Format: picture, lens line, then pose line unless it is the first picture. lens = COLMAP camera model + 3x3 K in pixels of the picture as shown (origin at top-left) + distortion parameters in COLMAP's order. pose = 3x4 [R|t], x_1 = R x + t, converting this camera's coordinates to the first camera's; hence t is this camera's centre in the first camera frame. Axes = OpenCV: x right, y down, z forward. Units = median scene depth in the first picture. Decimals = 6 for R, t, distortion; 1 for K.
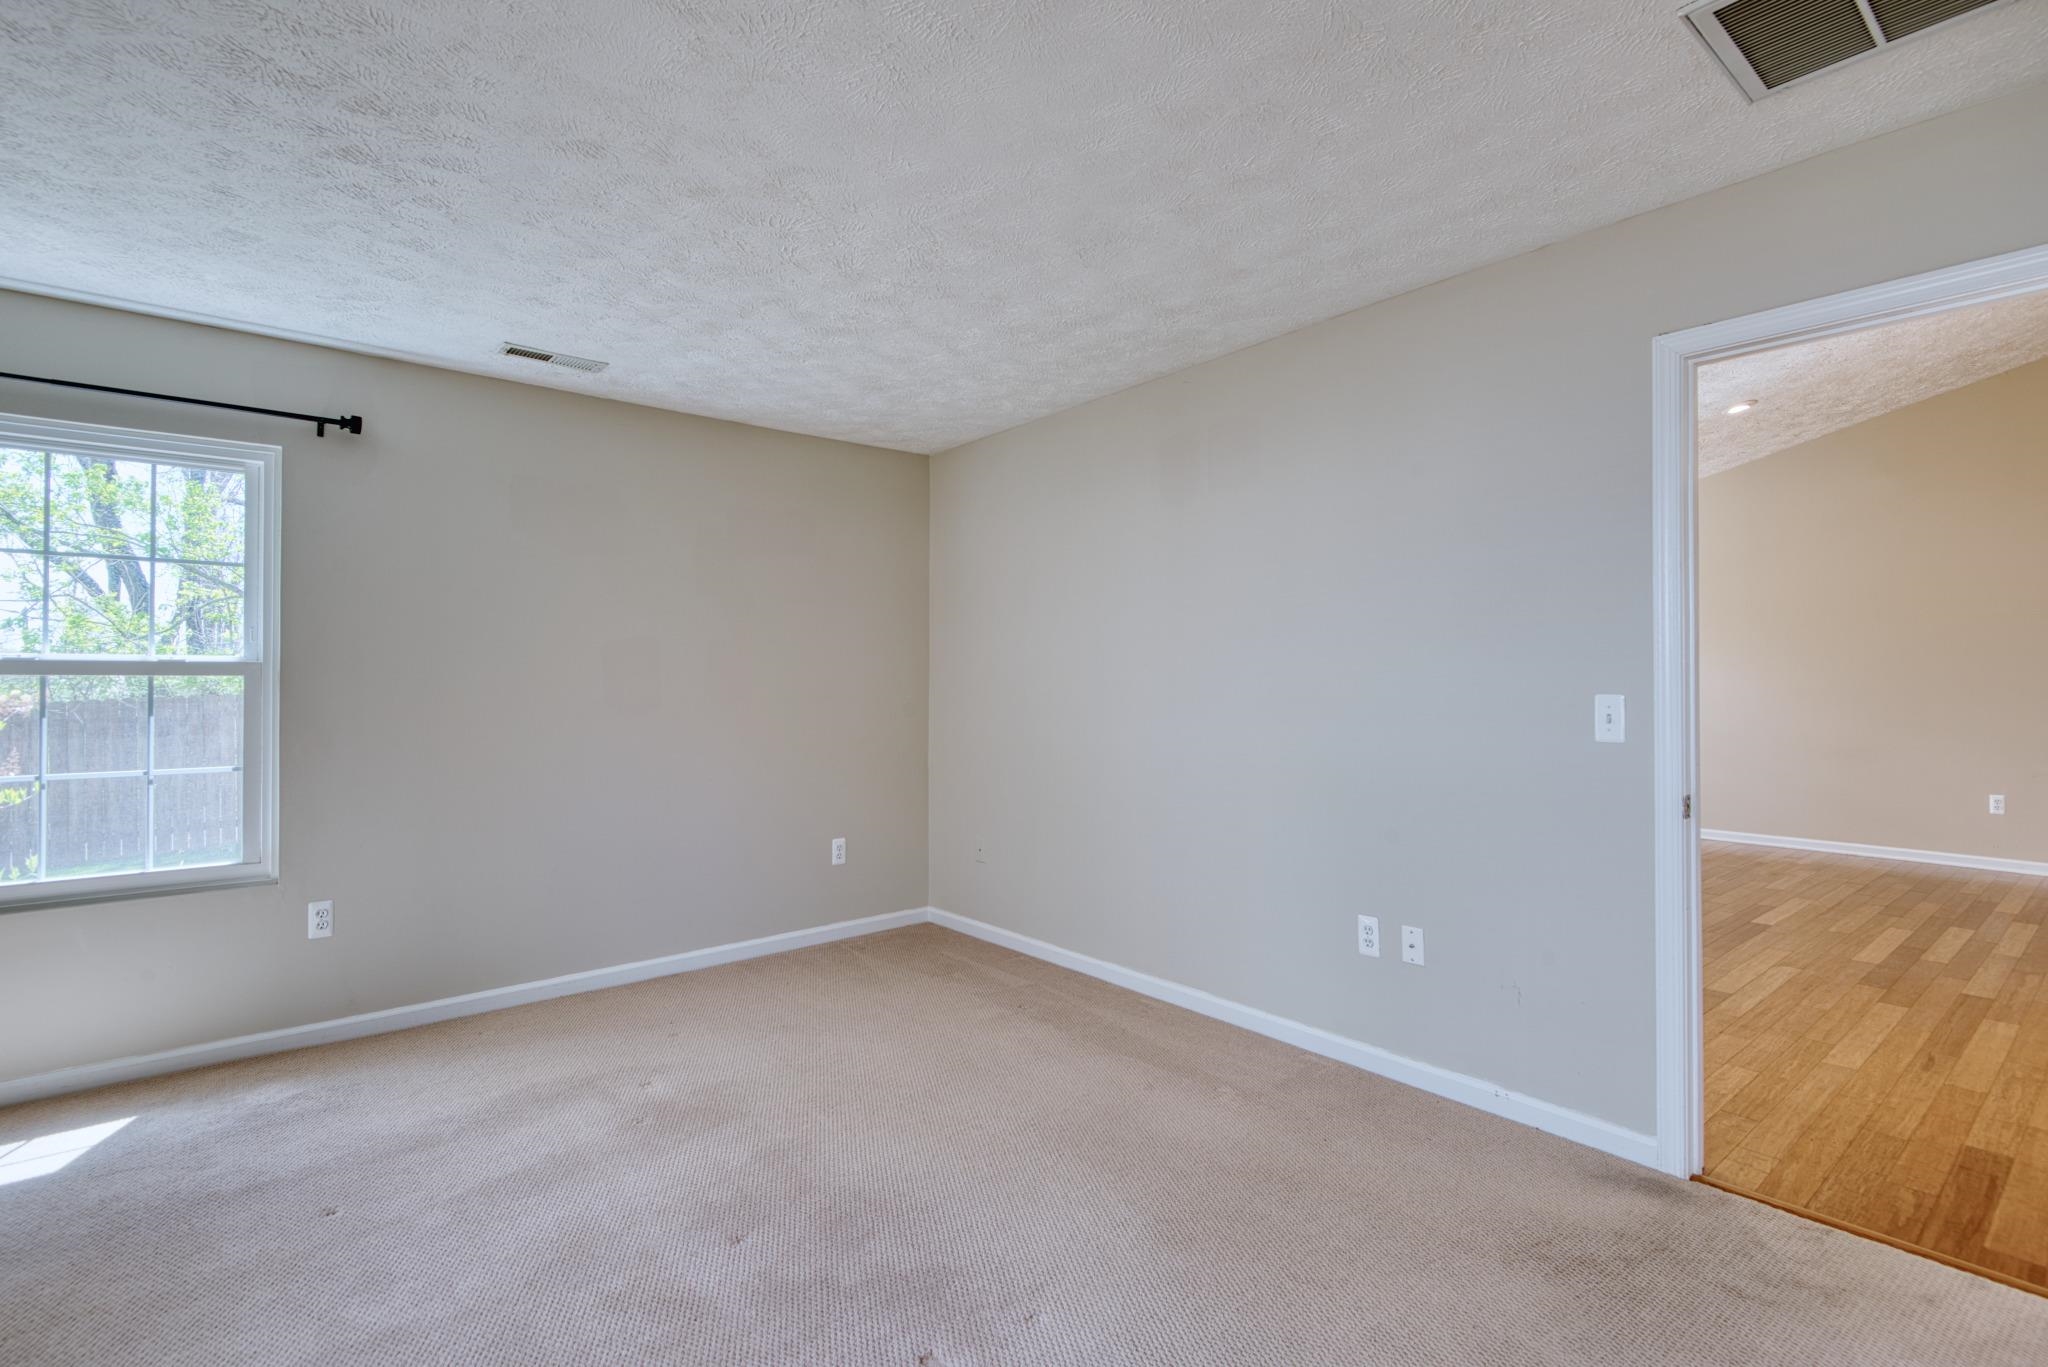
lens RADIAL K [[951.1, 0, 1040.4], [0, 951.1, 688.2], [0, 0, 1]] dist [0.015770, -0.009230]
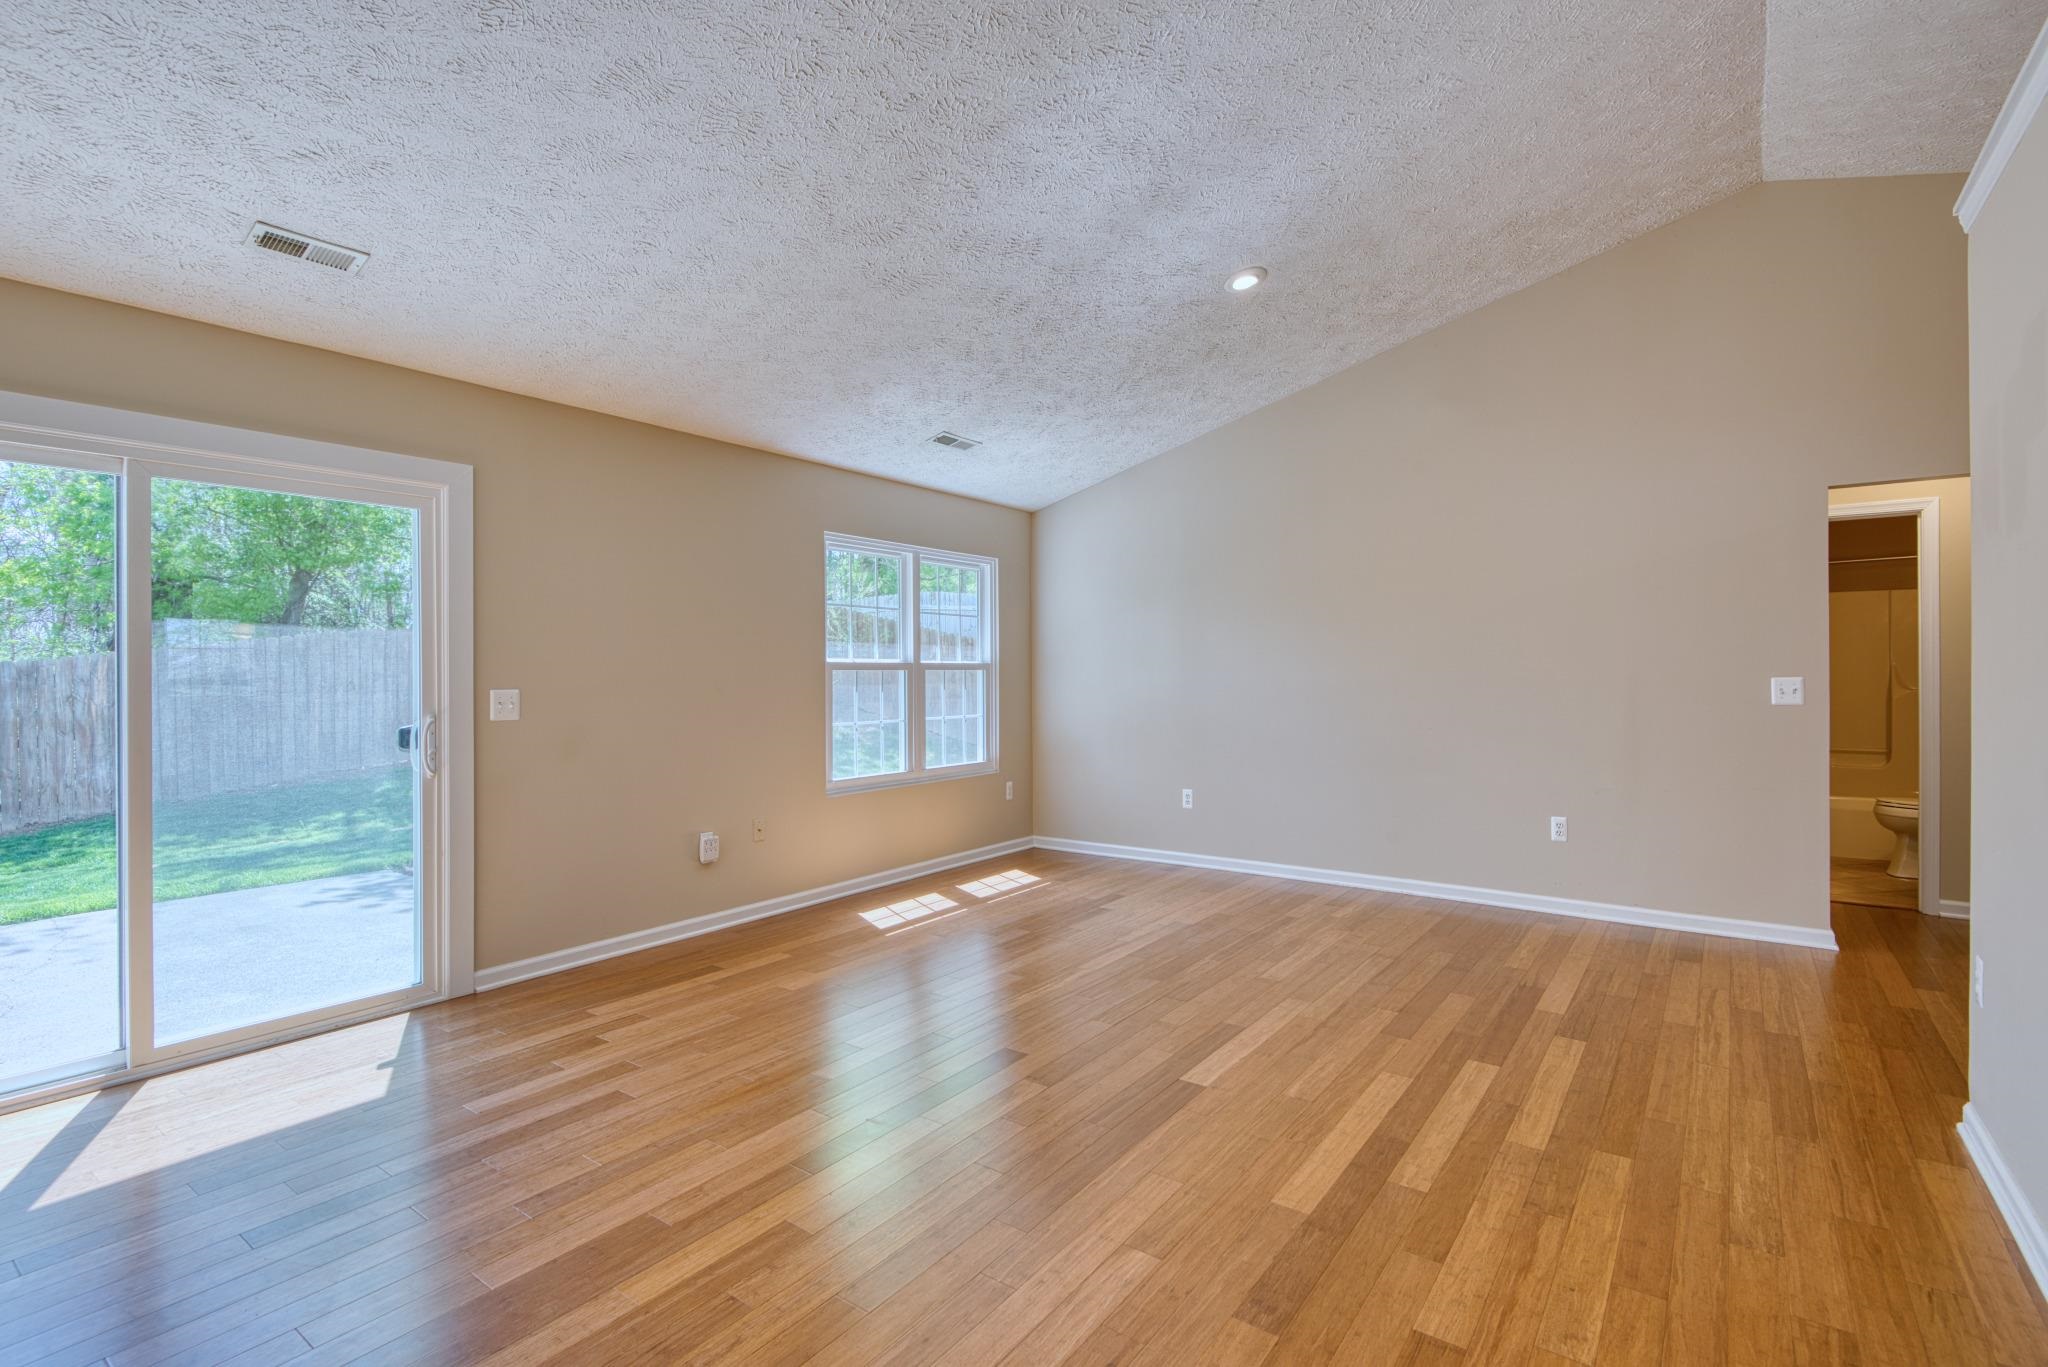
lens RADIAL K [[951.1, 0, 1024.7], [0, 951.1, 683.4], [0, 0, 1]] dist [0.015770, -0.009230]
pose [[0.971990, -0.005706, 0.234955, 0.567444], [0.004041, 0.999963, 0.007569, -0.006771], [-0.234989, -0.006408, 0.971977, 0.499179]]
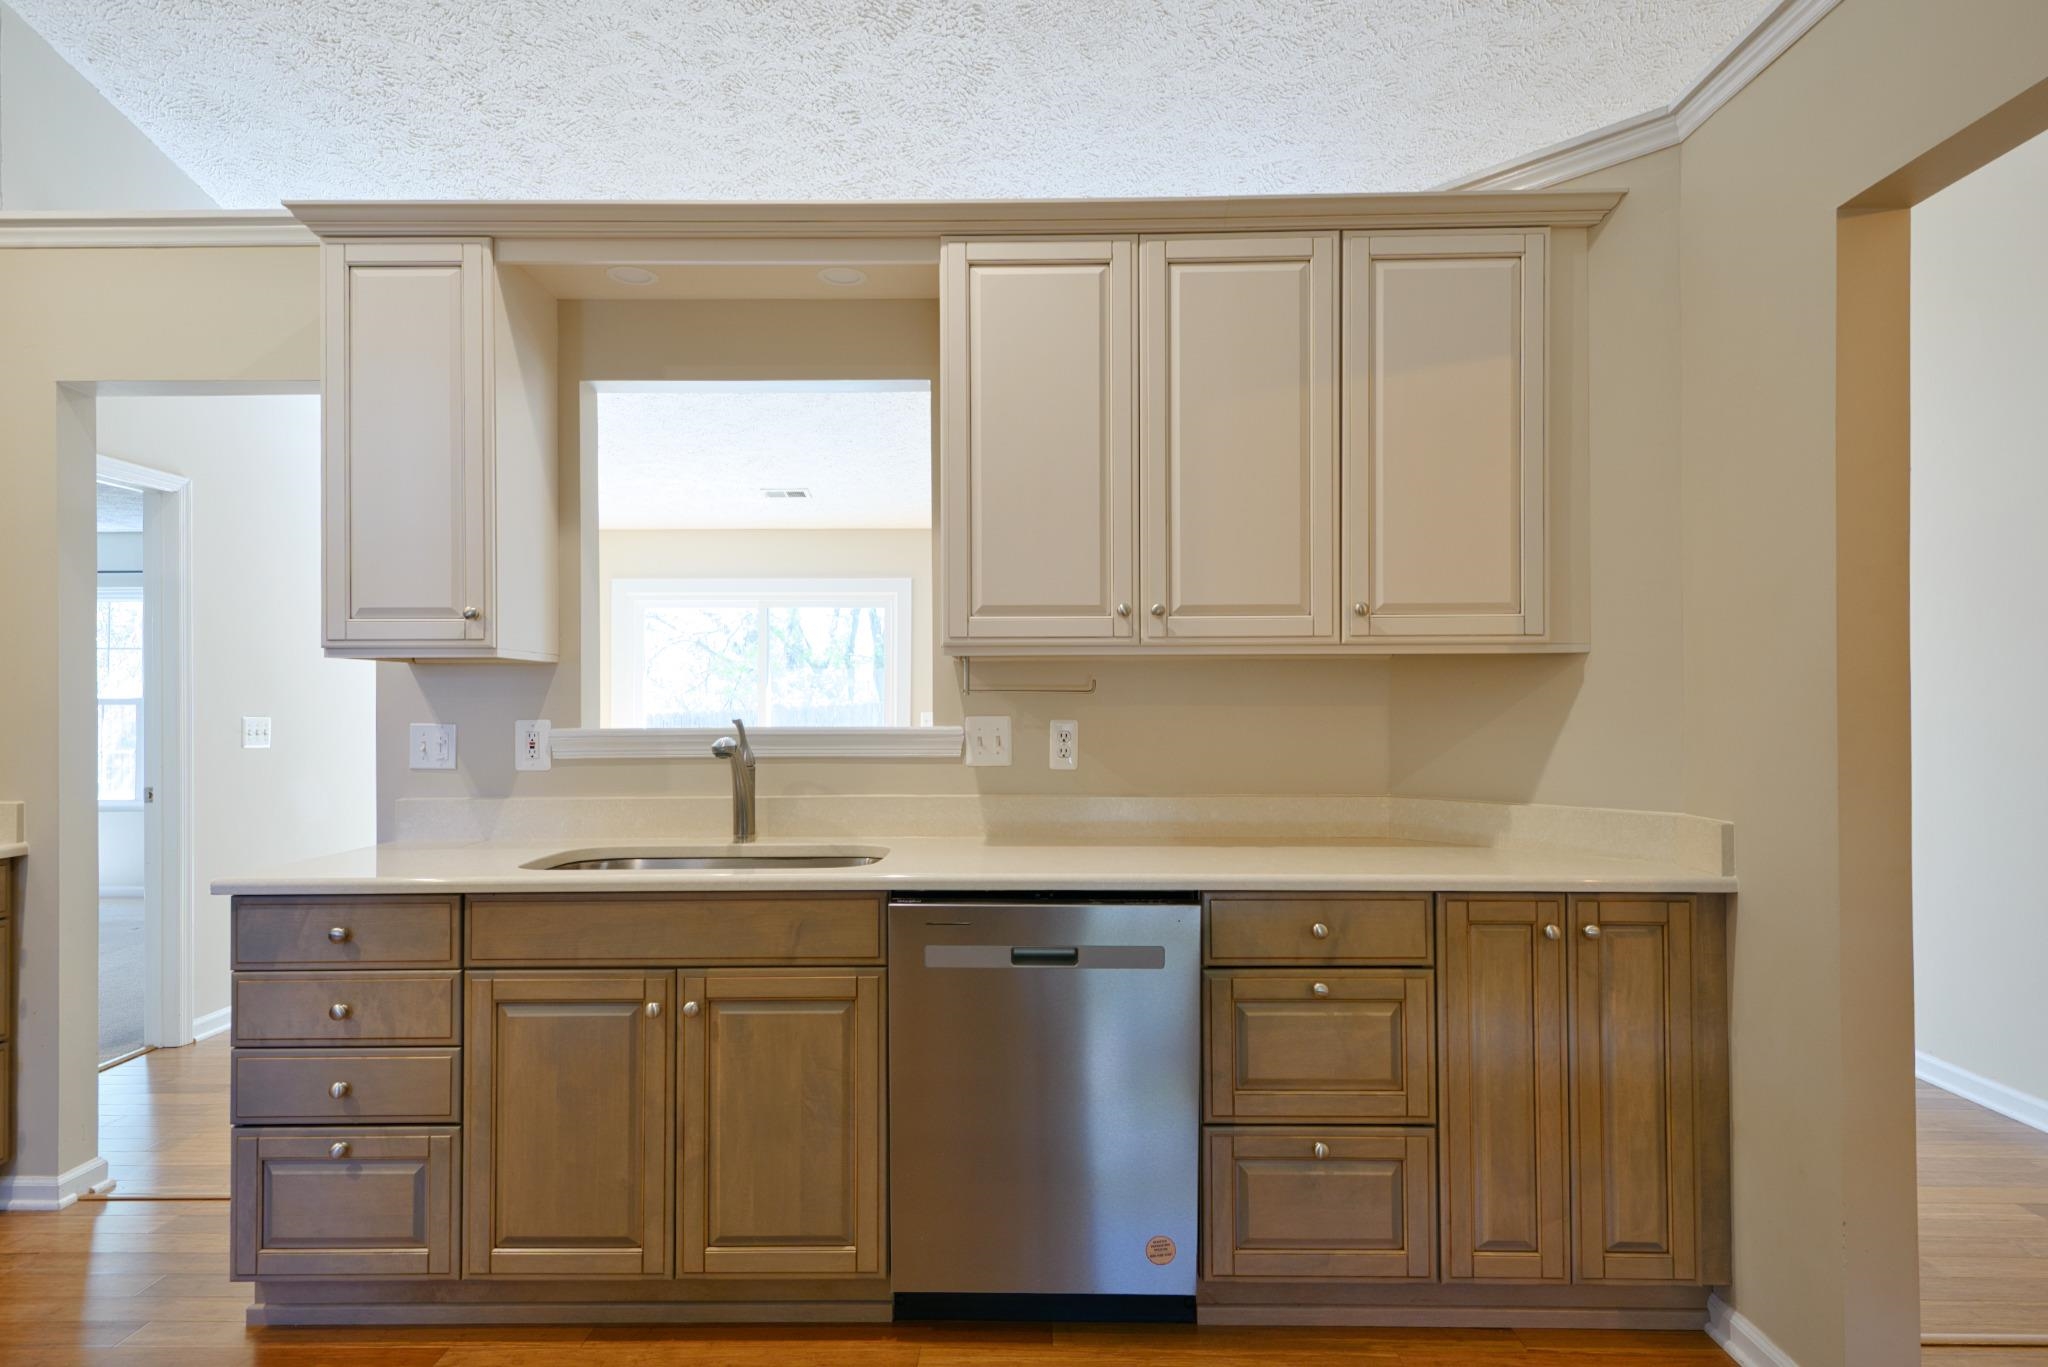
lens RADIAL K [[1126.9, 0, 1022.9], [0, 1126.9, 690.6], [0, 0, 1]] dist [0.032774, -0.018068]
pose [[0.750157, -0.005944, -0.661233, 1.545316], [-0.000877, 0.999950, -0.009983, -0.012298], [0.661259, 0.008069, 0.750114, 0.277131]]
